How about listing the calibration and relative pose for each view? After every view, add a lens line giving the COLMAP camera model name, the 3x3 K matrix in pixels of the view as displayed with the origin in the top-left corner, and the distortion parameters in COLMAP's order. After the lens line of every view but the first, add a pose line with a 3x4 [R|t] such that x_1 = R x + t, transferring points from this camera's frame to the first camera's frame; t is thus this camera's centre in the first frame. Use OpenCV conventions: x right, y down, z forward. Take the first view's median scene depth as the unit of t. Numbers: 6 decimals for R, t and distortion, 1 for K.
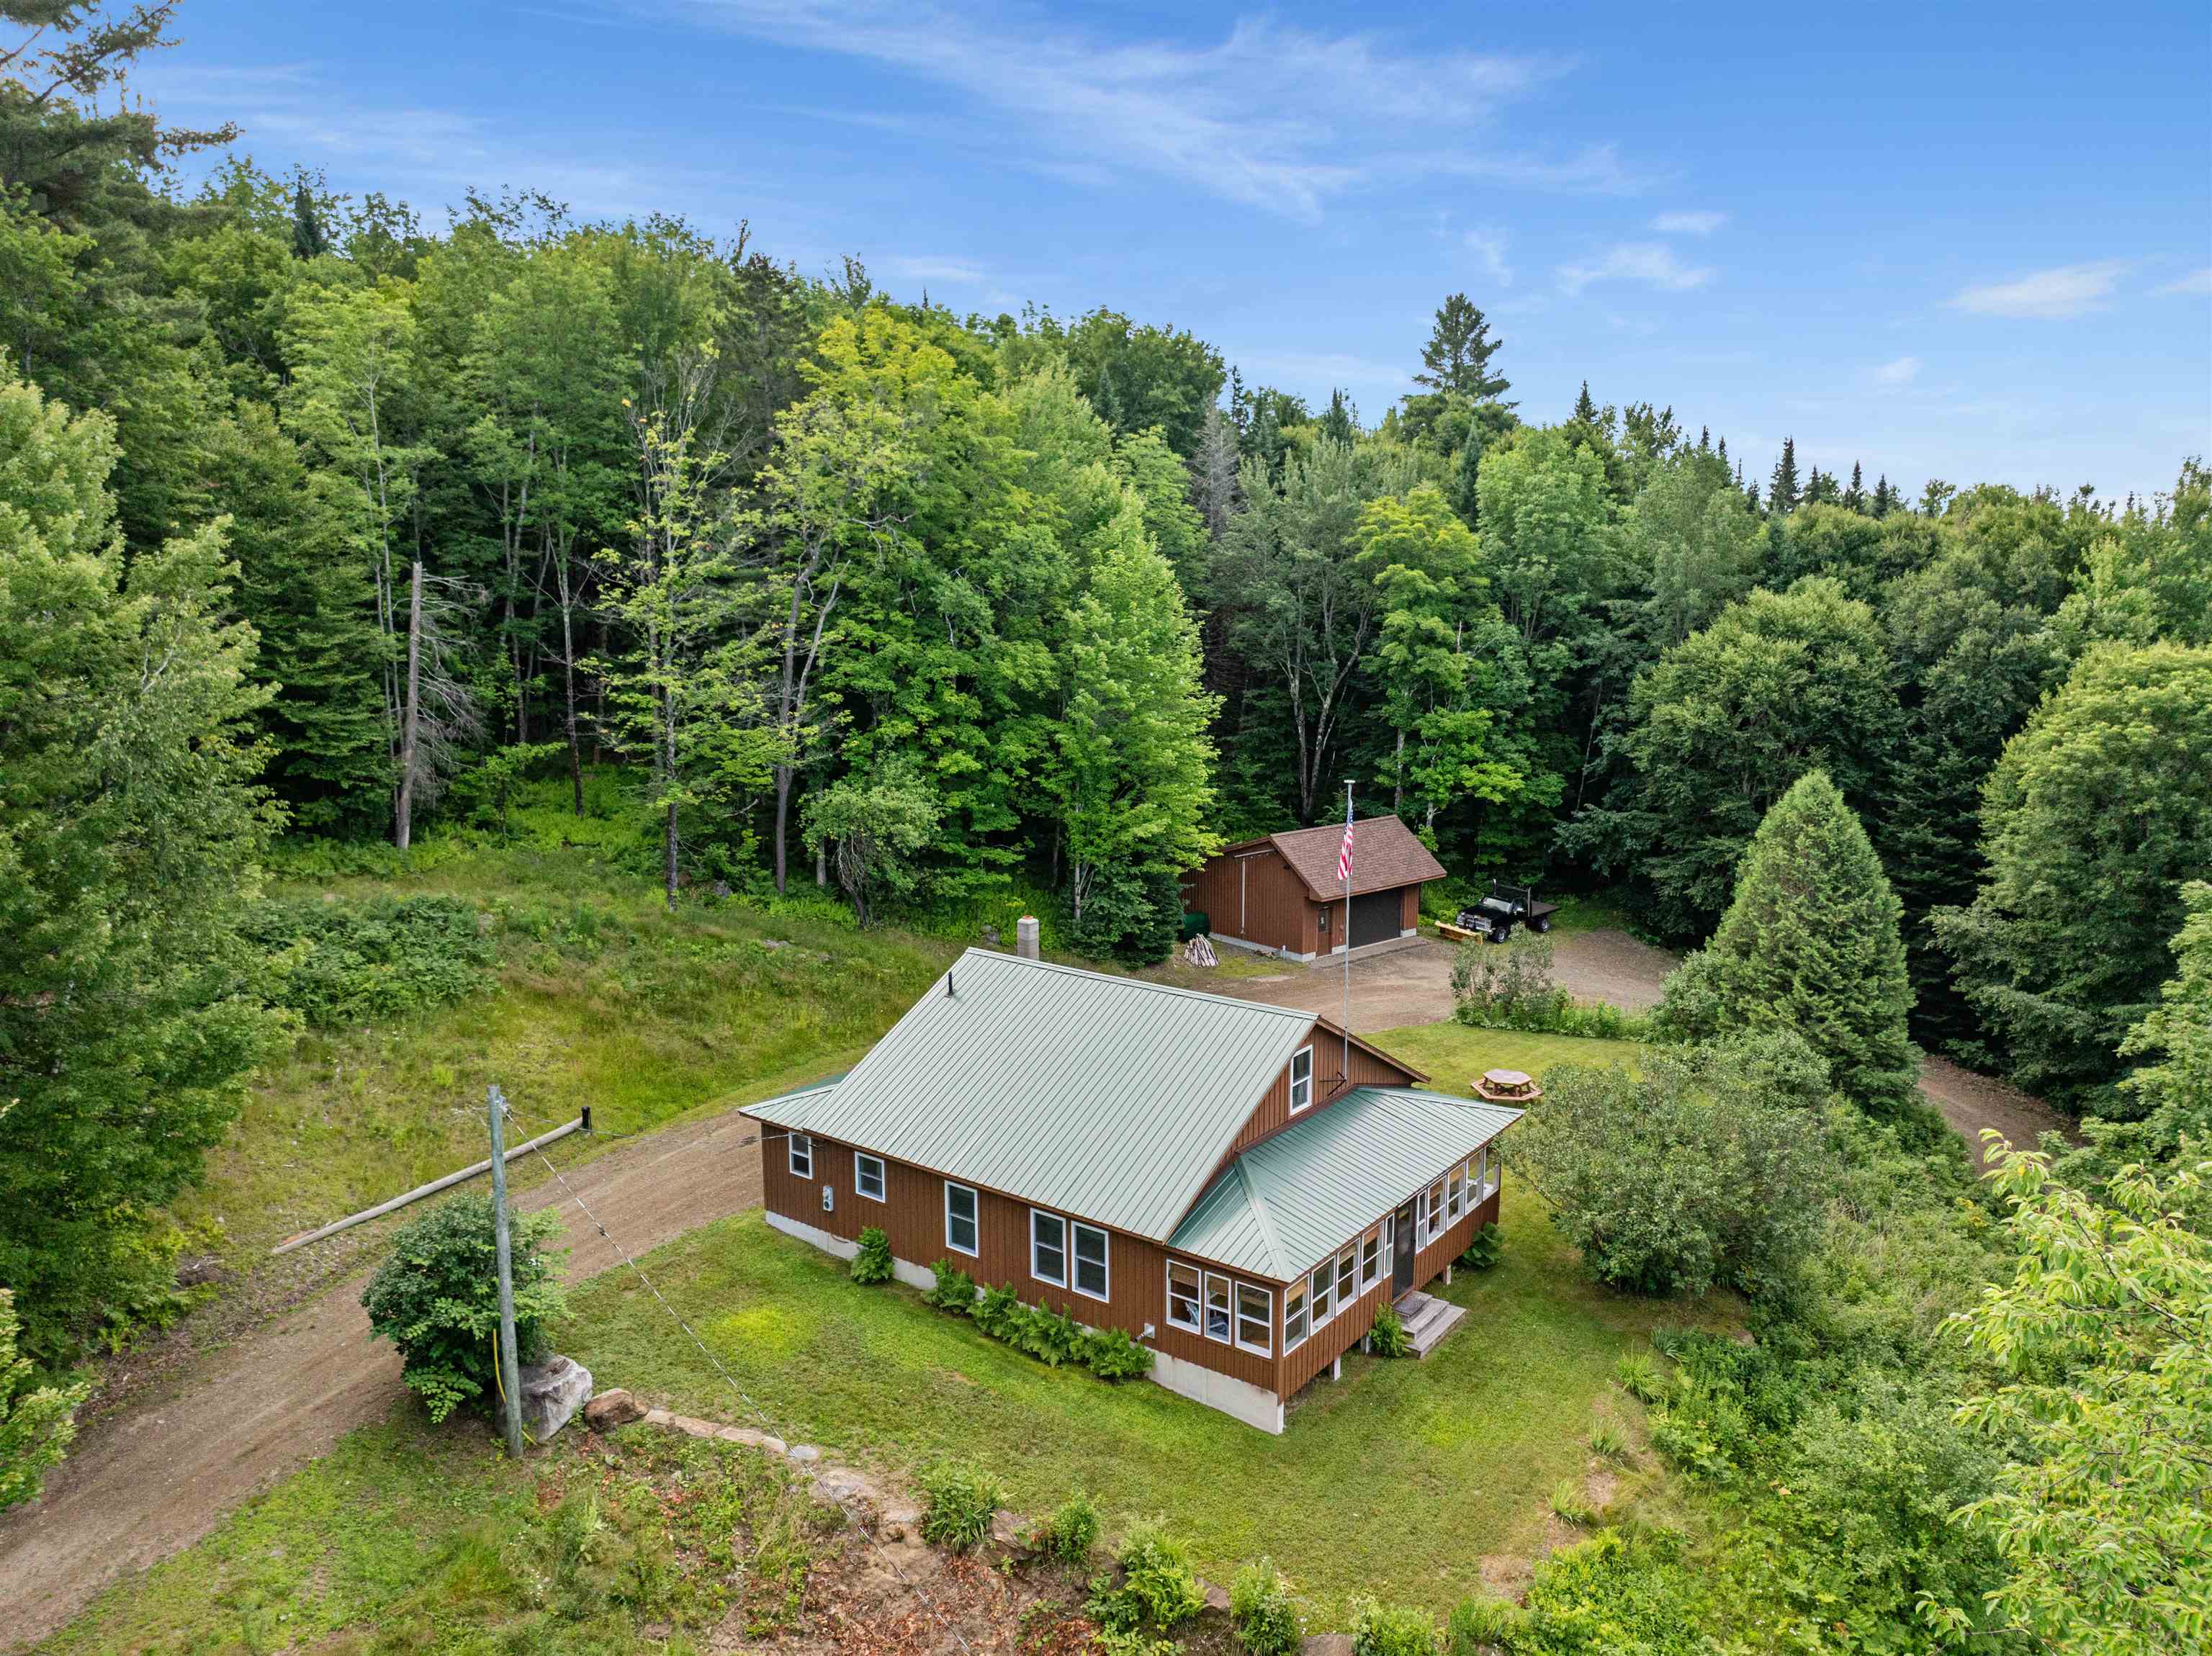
lens RADIAL K [[1551.6, 0, 1106.2], [0, 1551.6, 831.0], [0, 0, 1]] dist [-0.028312, 0.000222]
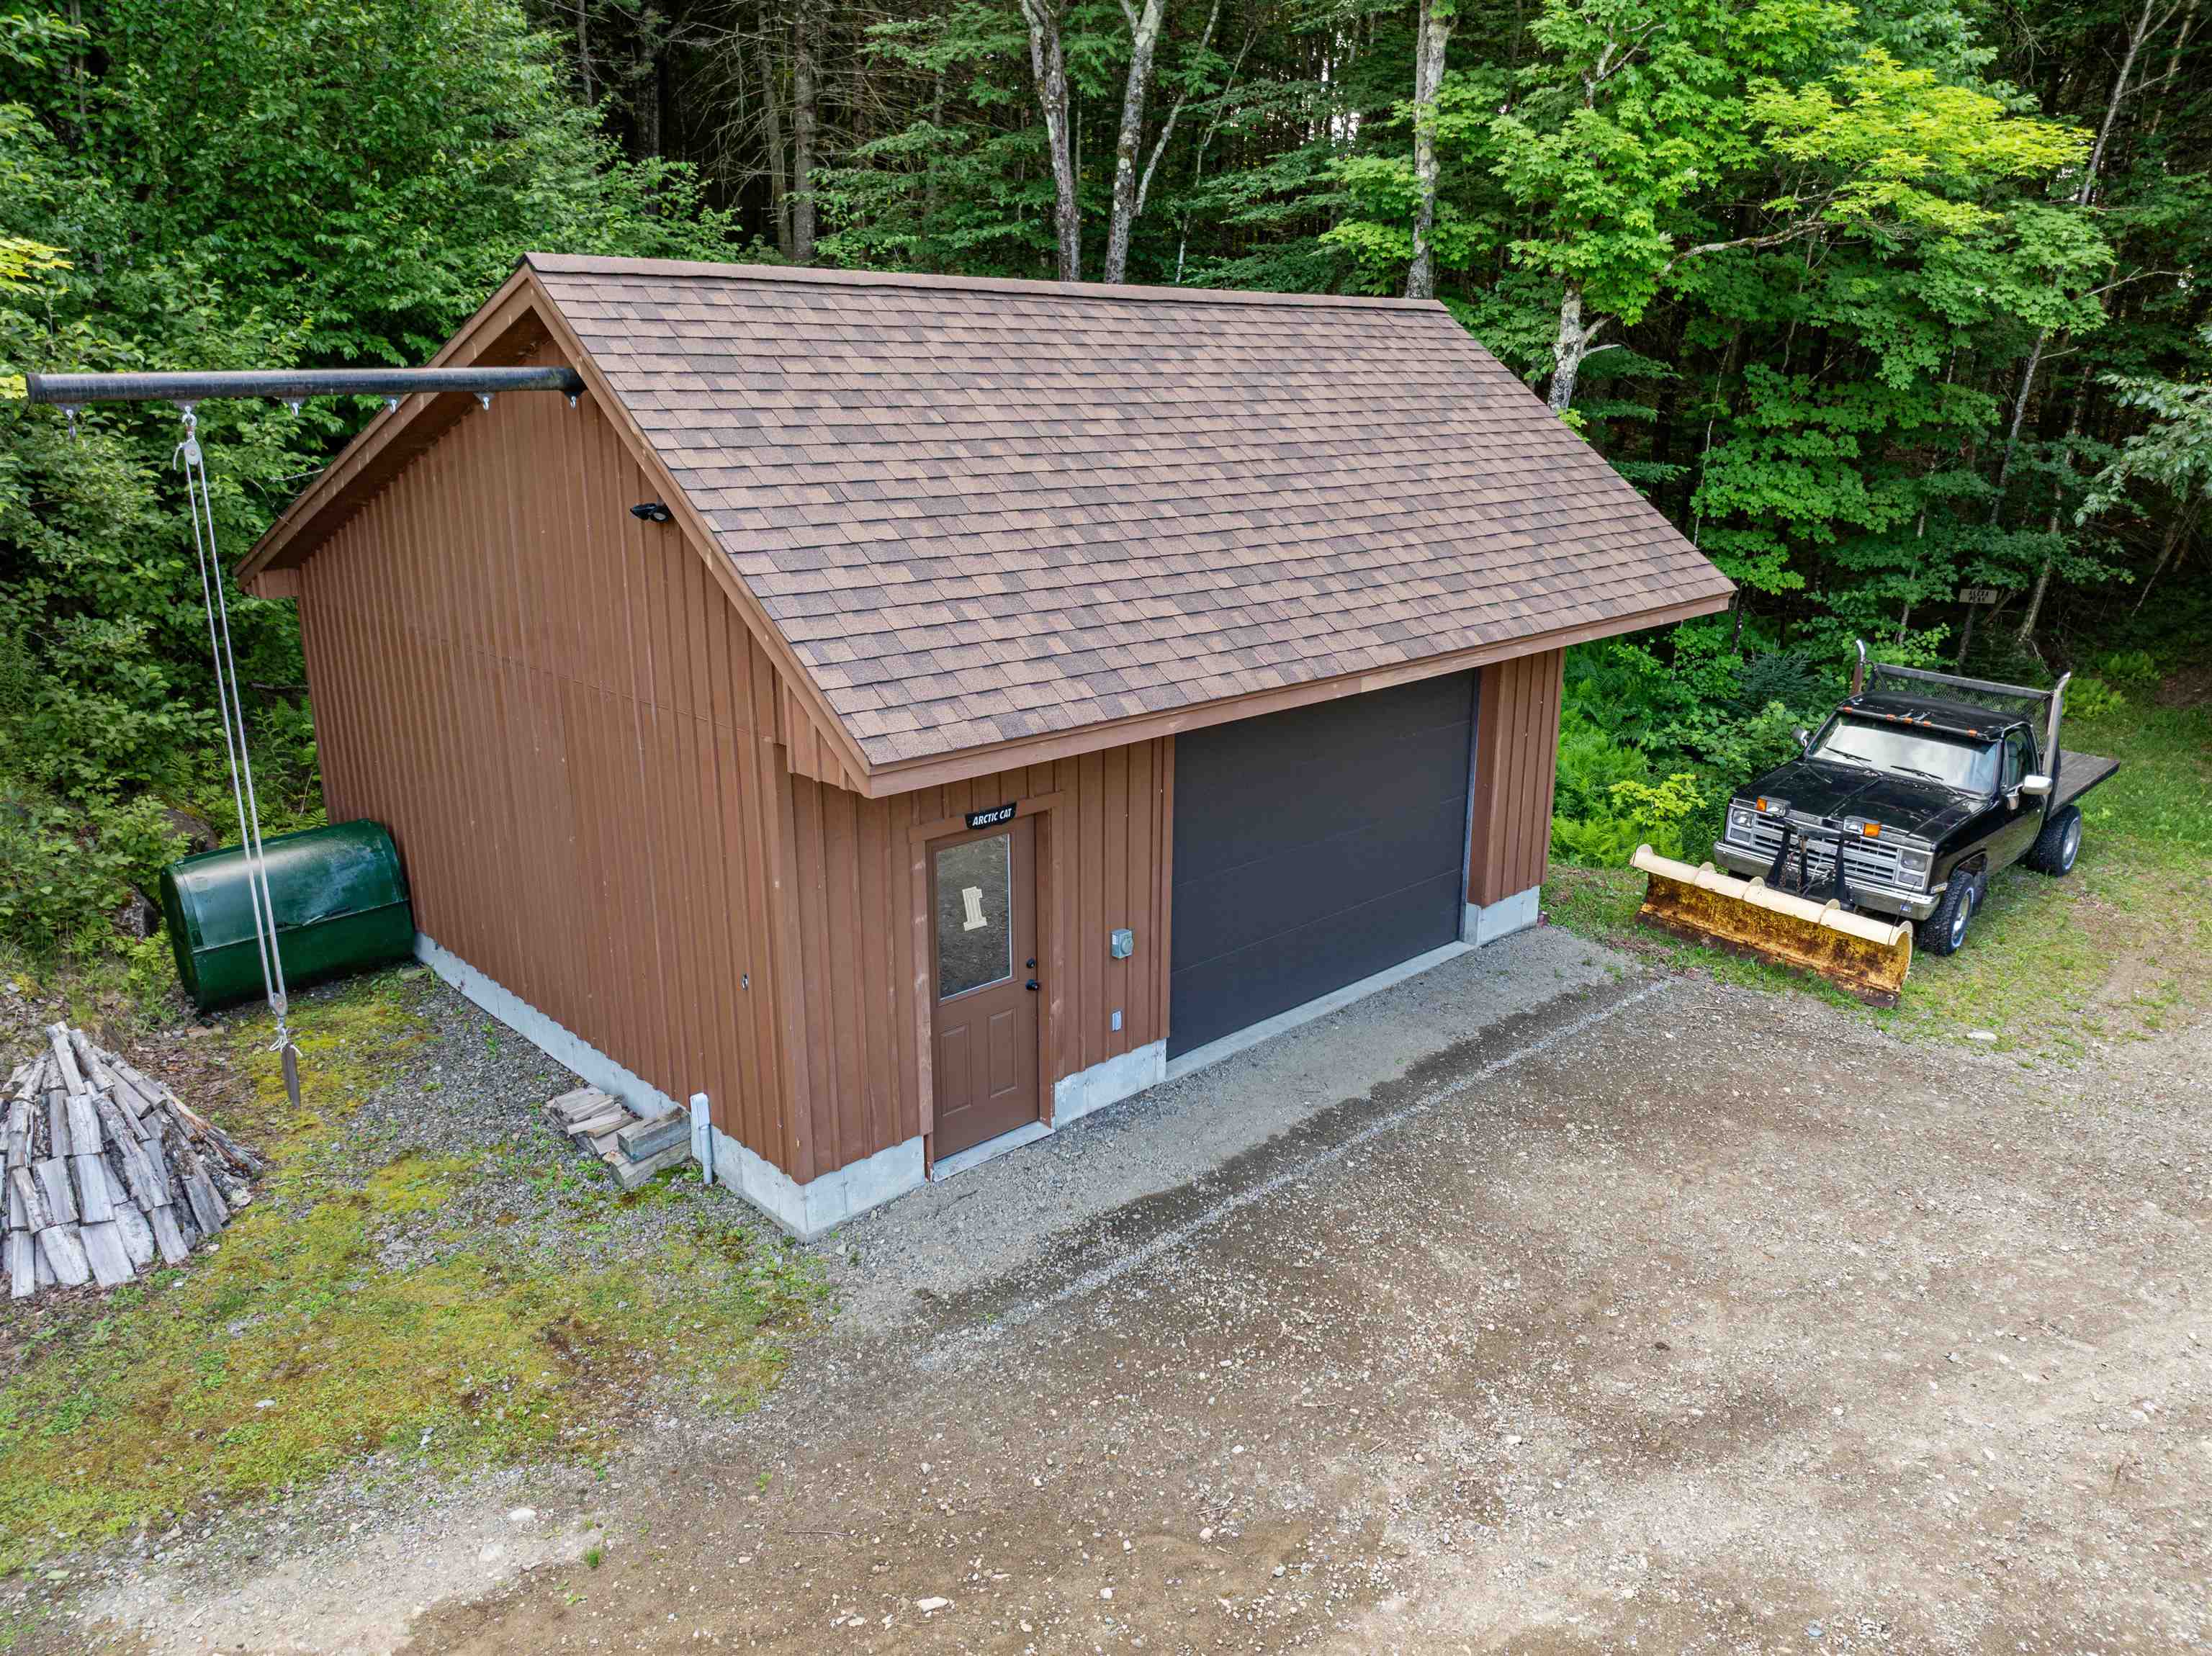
lens RADIAL K [[1551.6, 0, 1106.4], [0, 1551.6, 826.5], [0, 0, 1]] dist [-0.028312, 0.000222]
pose [[0.998996, -0.022144, 0.038943, 0.135089], [0.017876, 0.994129, 0.106715, 0.032386], [-0.041078, -0.105912, 0.993527, 0.791872]]
